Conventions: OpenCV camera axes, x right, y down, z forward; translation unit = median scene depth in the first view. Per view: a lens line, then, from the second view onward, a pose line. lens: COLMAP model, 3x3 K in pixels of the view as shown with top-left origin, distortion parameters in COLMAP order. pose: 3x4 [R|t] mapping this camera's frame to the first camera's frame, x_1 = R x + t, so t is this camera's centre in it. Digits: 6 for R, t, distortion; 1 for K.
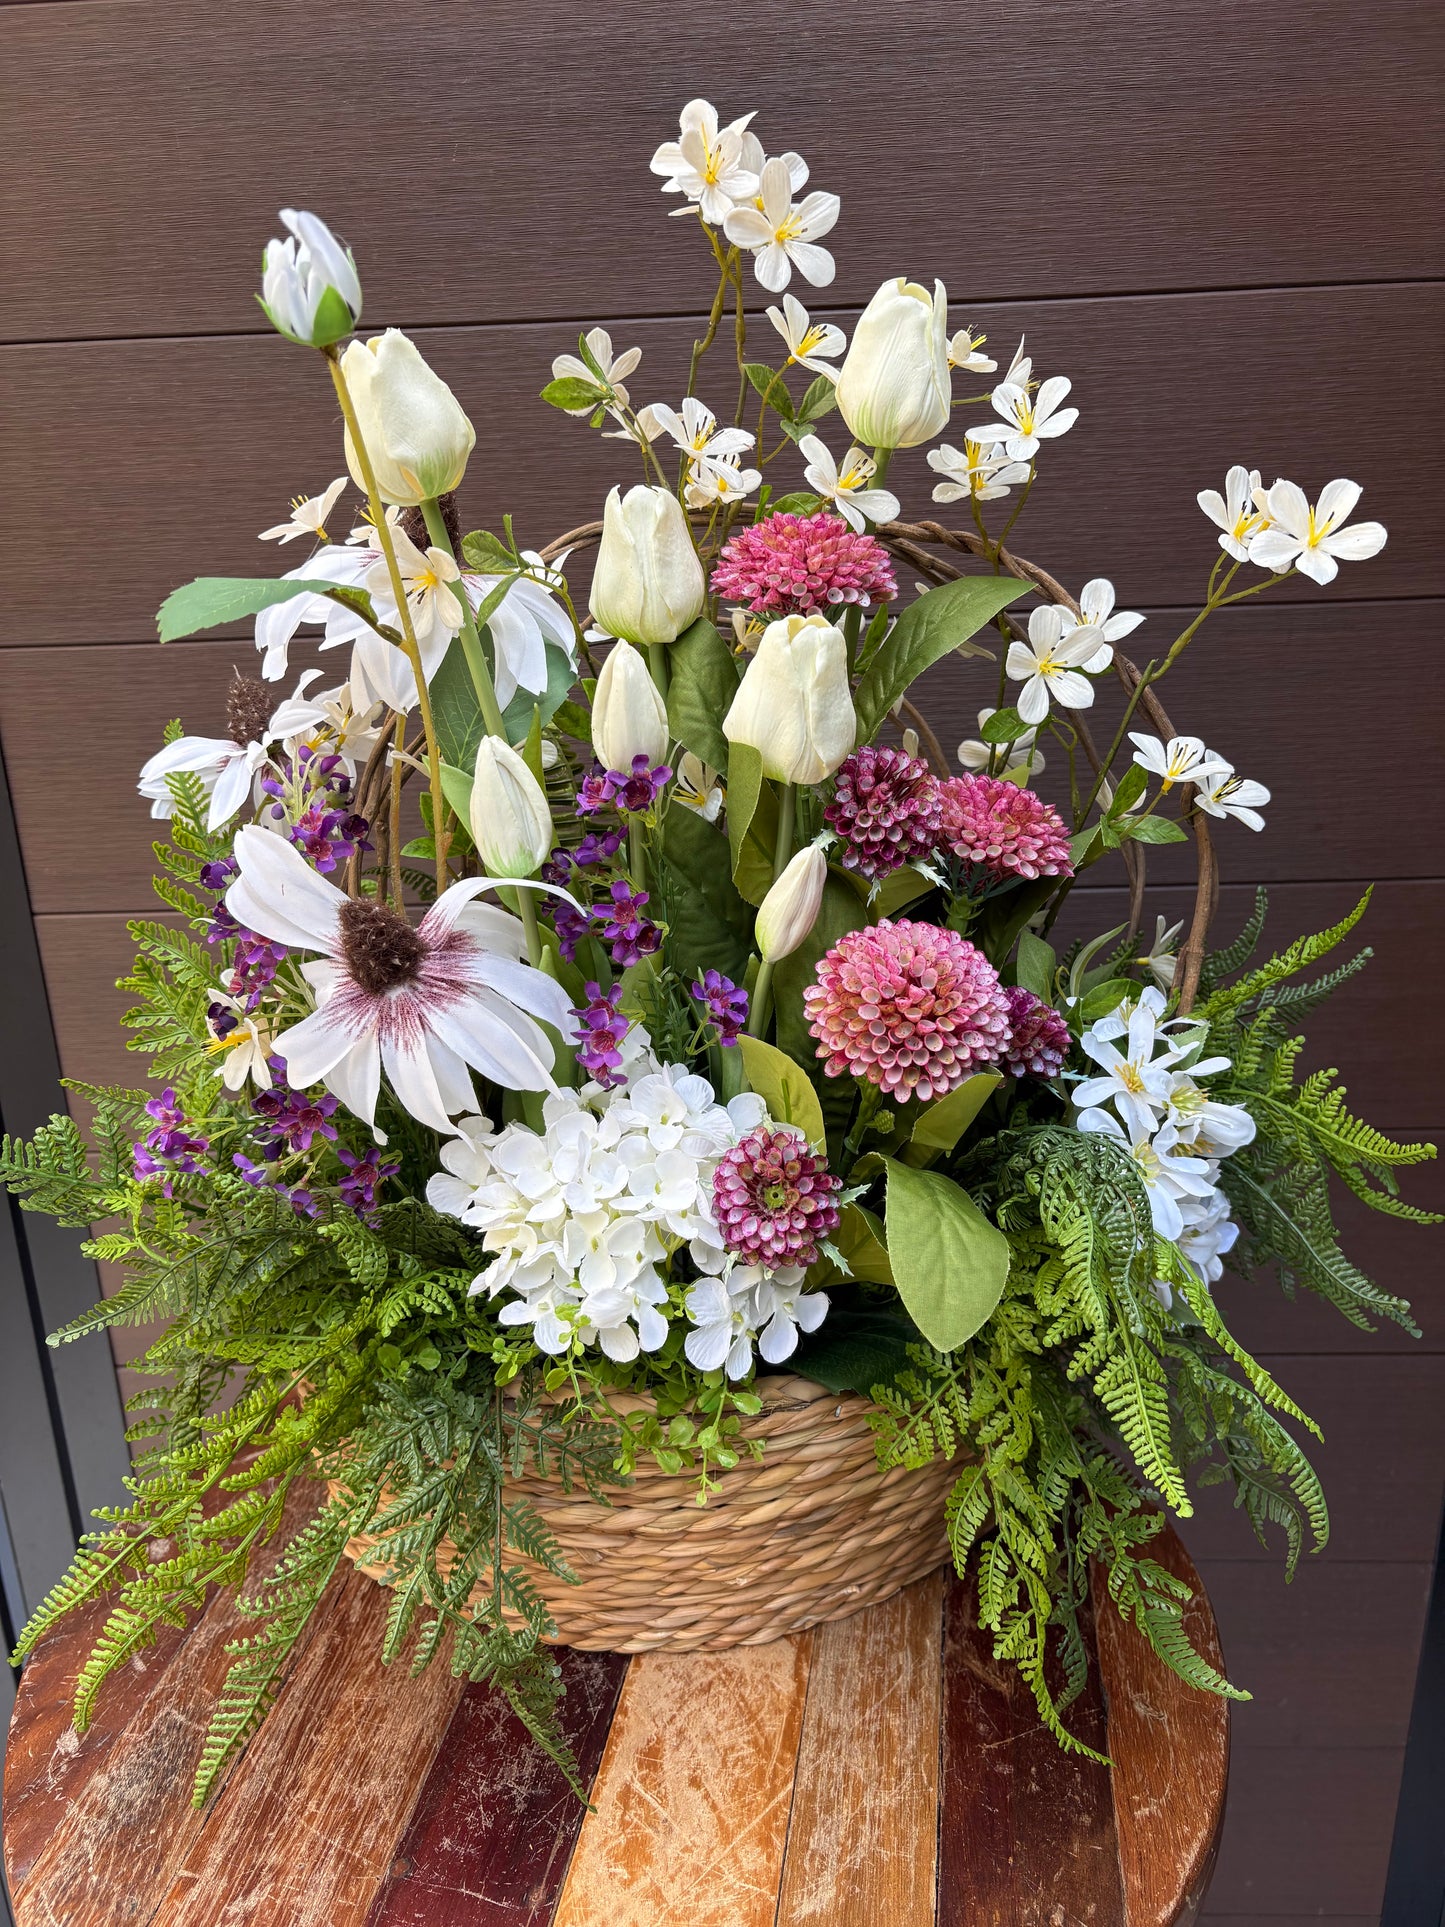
lens RADIAL K [[1491.9, 0, 722.5], [0, 1491.9, 963.5], [0, 0, 1]] dist [0.038150, -0.054410]
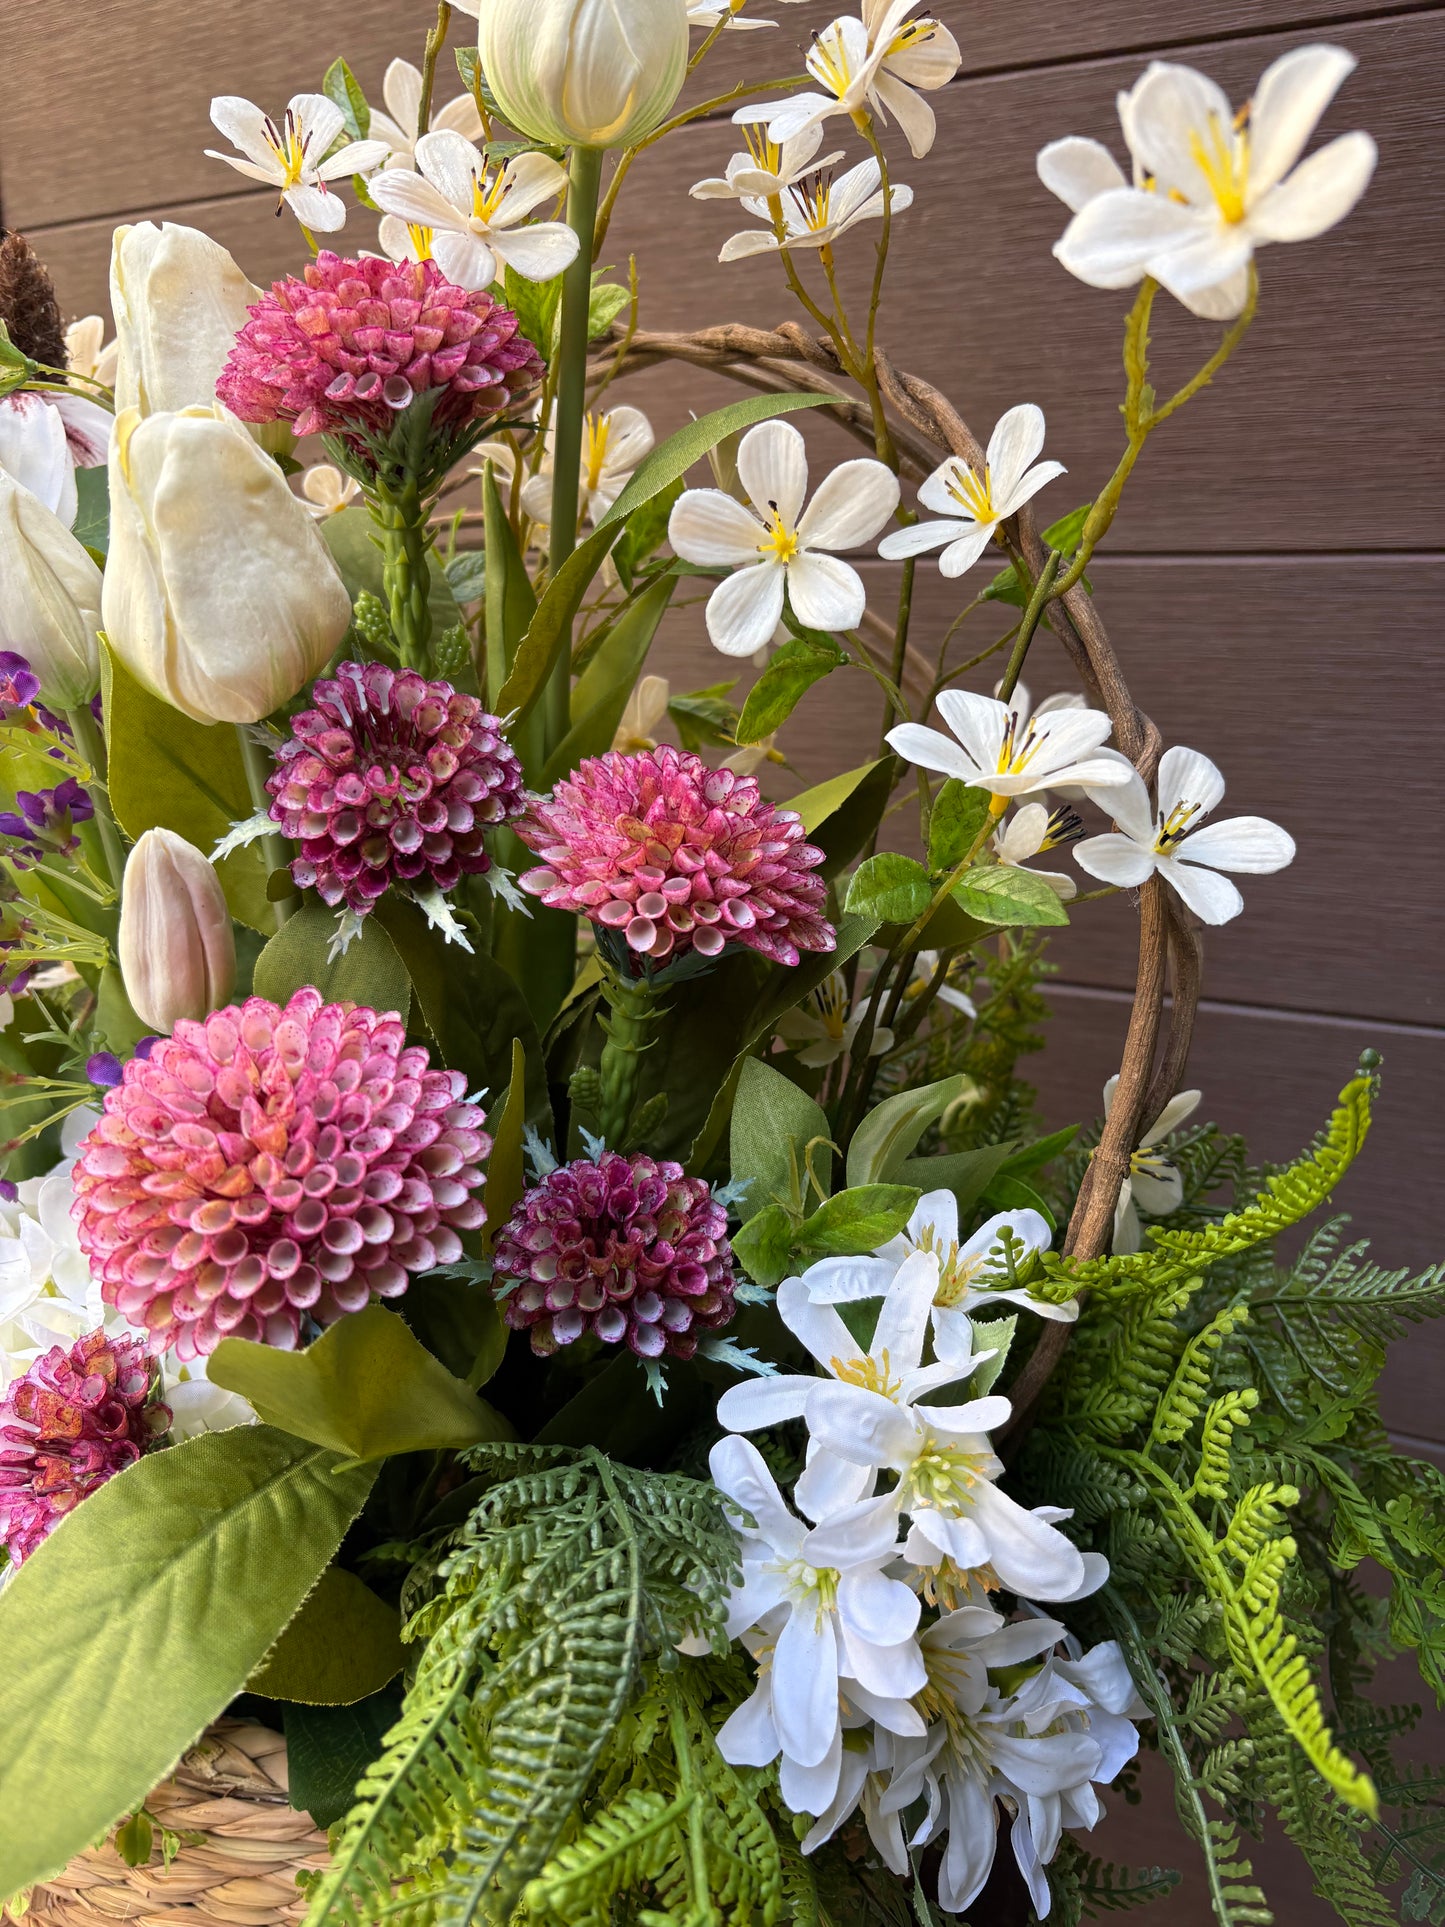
lens RADIAL K [[1509.0, 0, 710.0], [0, 1509.0, 967.3], [0, 0, 1]] dist [-0.007784, 0.004017]
pose [[0.901654, 0.134839, -0.410899, 0.426482], [-0.146761, 0.989169, 0.002558, -0.056253], [0.406794, 0.057998, 0.911677, 0.541746]]
